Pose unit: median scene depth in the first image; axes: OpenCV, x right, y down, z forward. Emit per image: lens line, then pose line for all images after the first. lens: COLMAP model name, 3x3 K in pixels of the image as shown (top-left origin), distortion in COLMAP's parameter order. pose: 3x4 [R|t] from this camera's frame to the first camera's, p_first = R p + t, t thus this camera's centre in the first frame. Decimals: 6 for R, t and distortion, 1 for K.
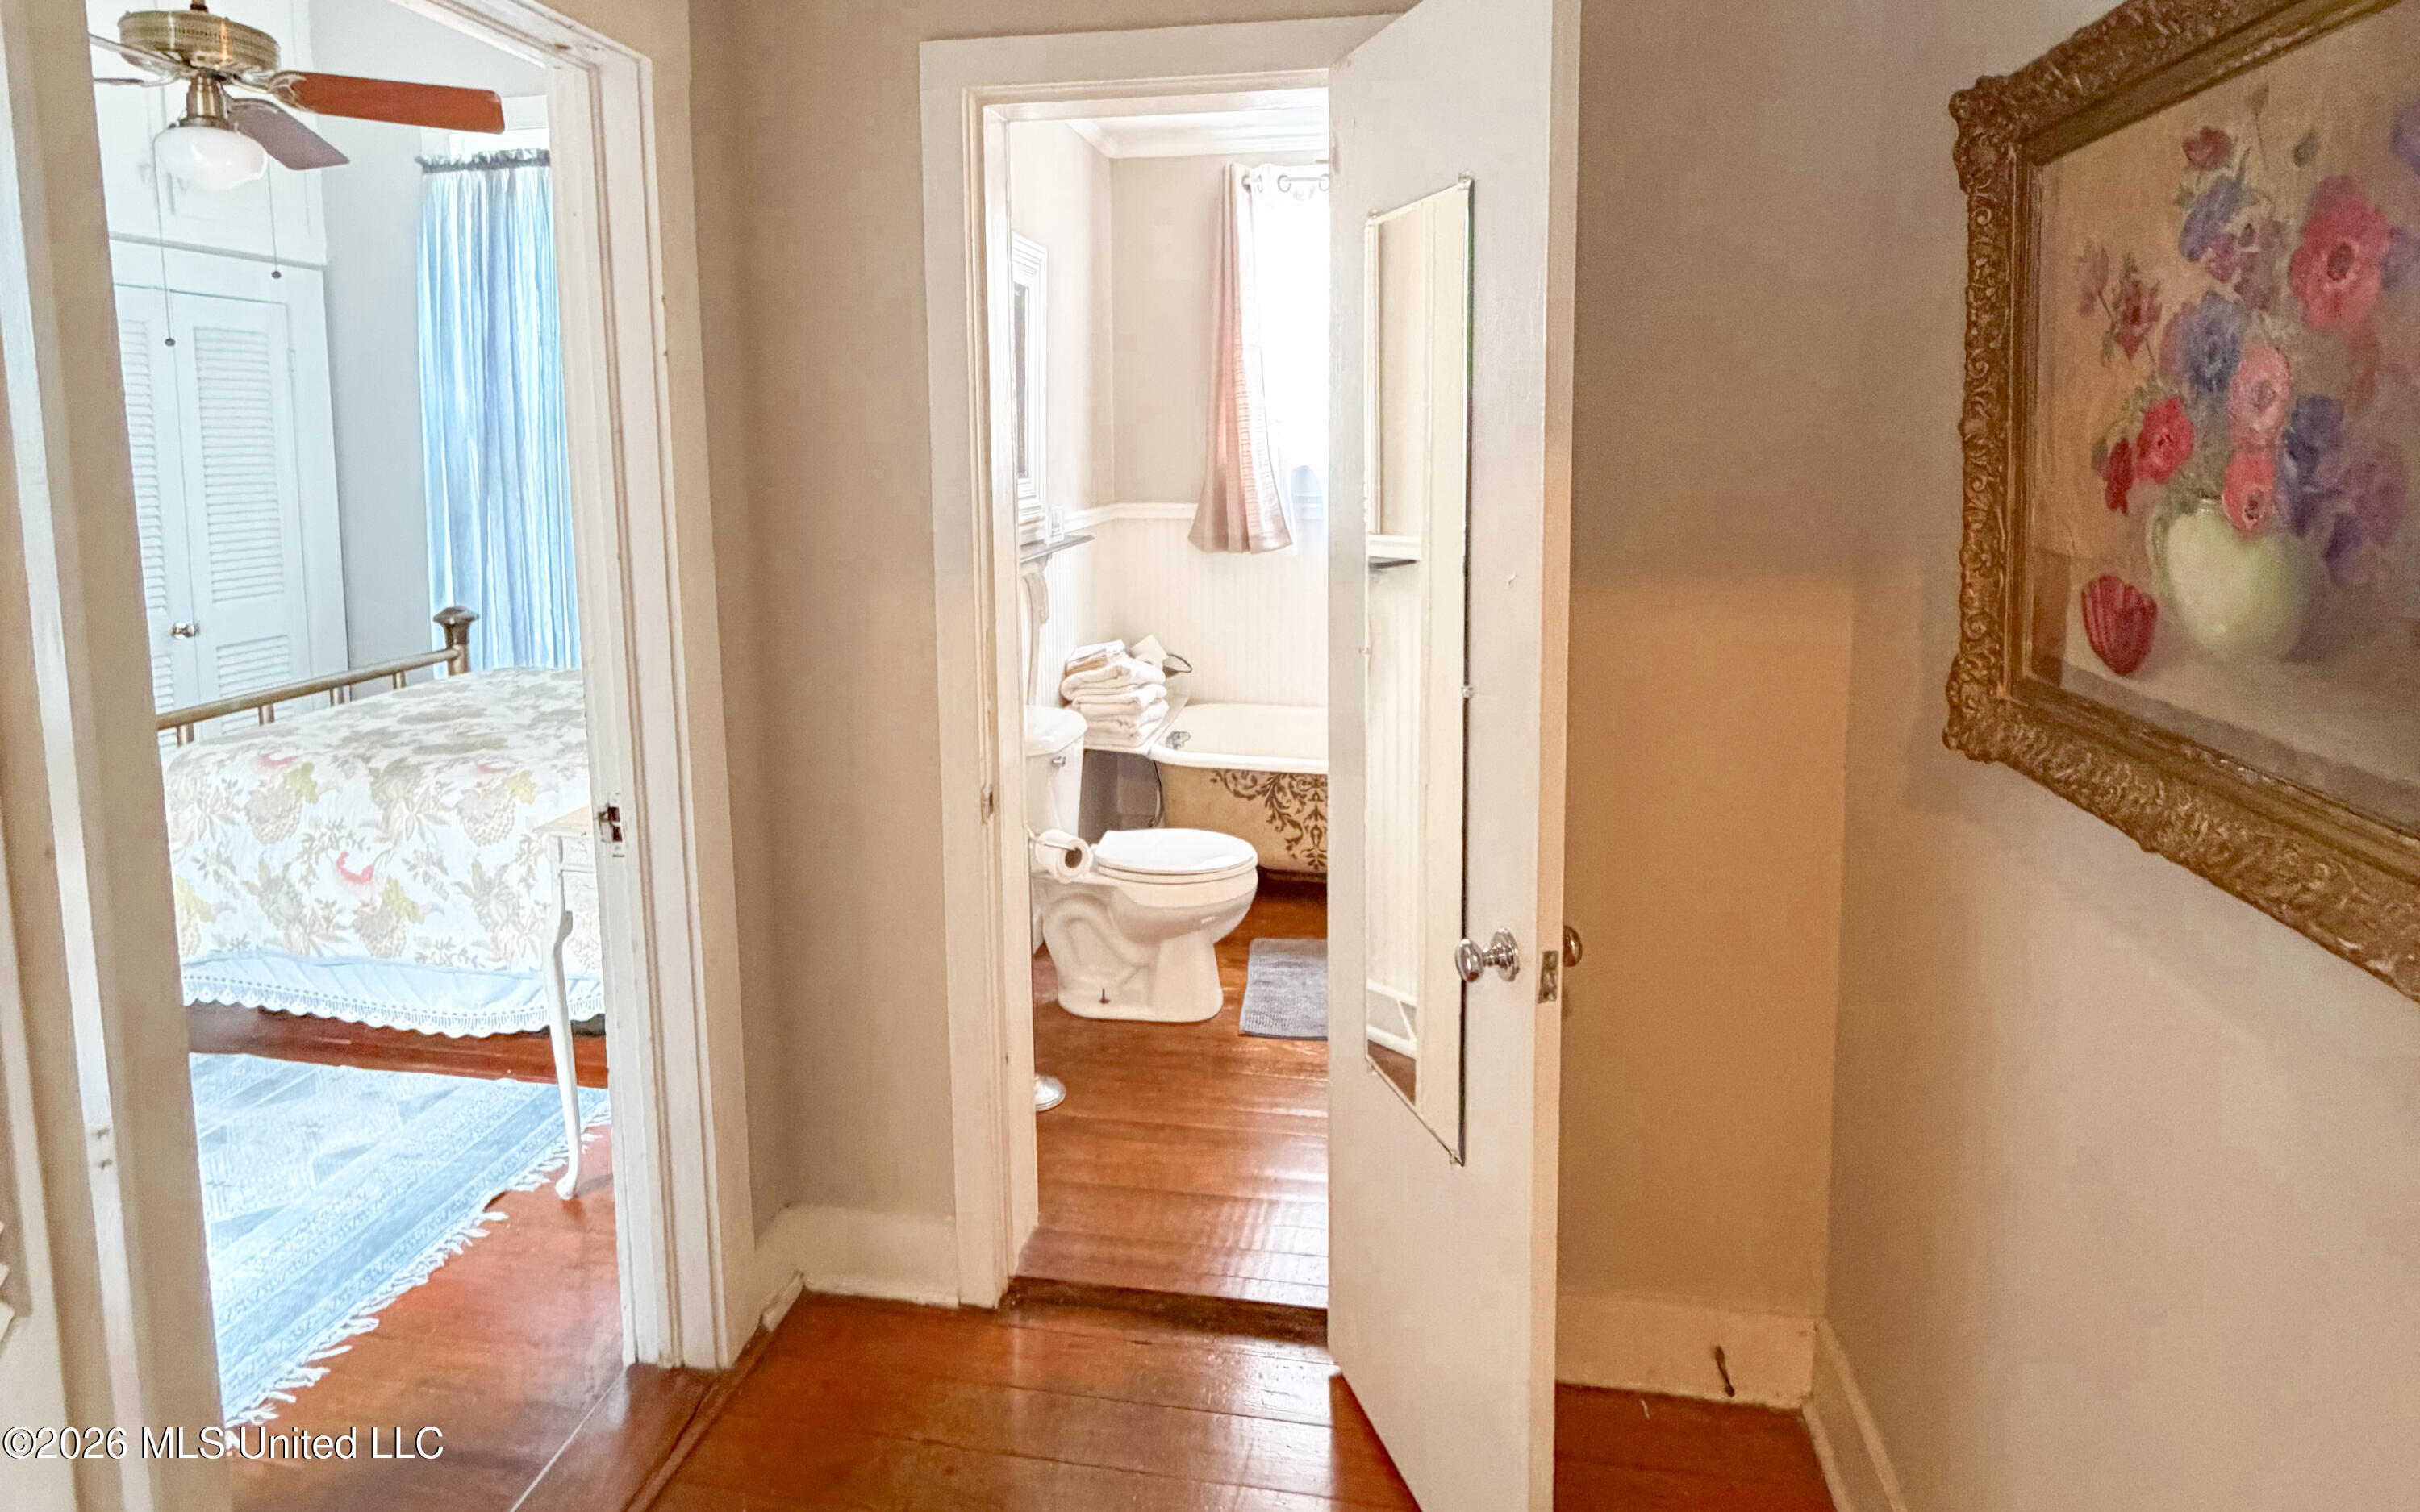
lens RADIAL K [[1260.6, 0, 1211.0], [0, 1260.6, 566.2], [0, 0, 1]] dist [-0.002396, -0.000426]
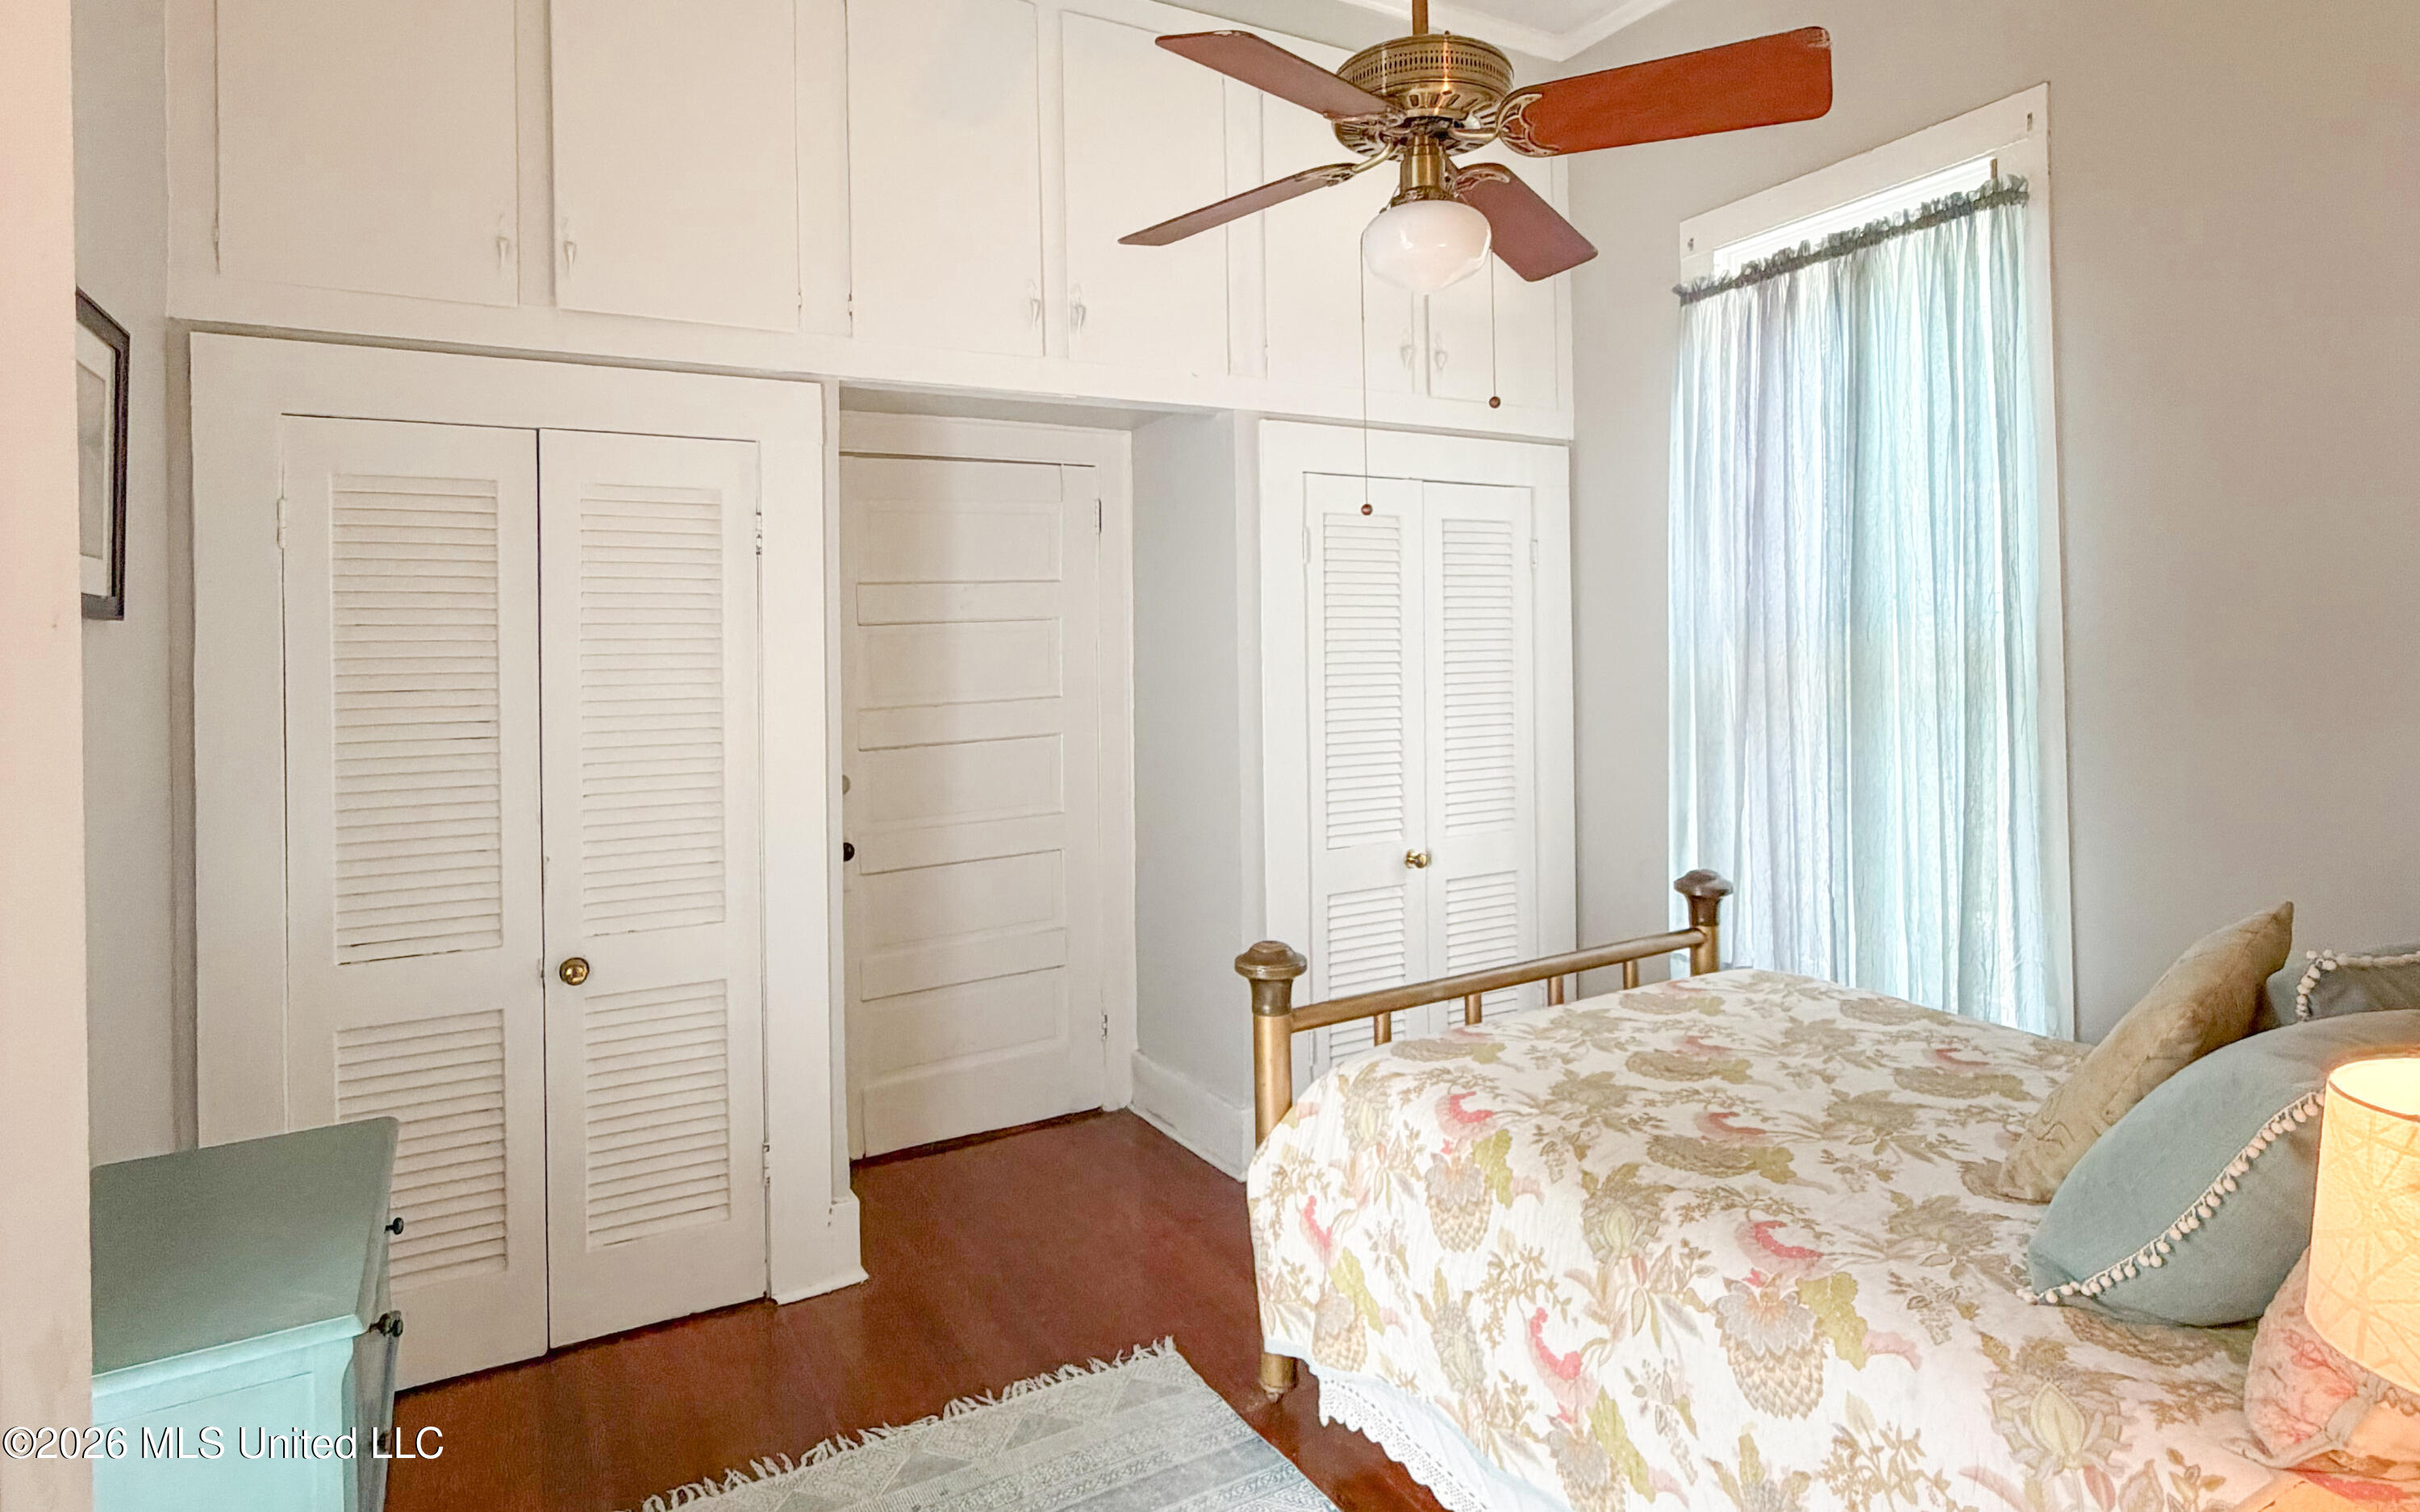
lens RADIAL K [[1289.0, 0, 1208.0], [0, 1289.0, 635.1], [0, 0, 1]] dist [-0.002041, 0.000701]
pose [[0.628878, -0.016148, -0.777336, -0.217640], [-0.063828, 0.995337, -0.072315, -0.033444], [0.774880, 0.095093, 0.624915, 0.329812]]
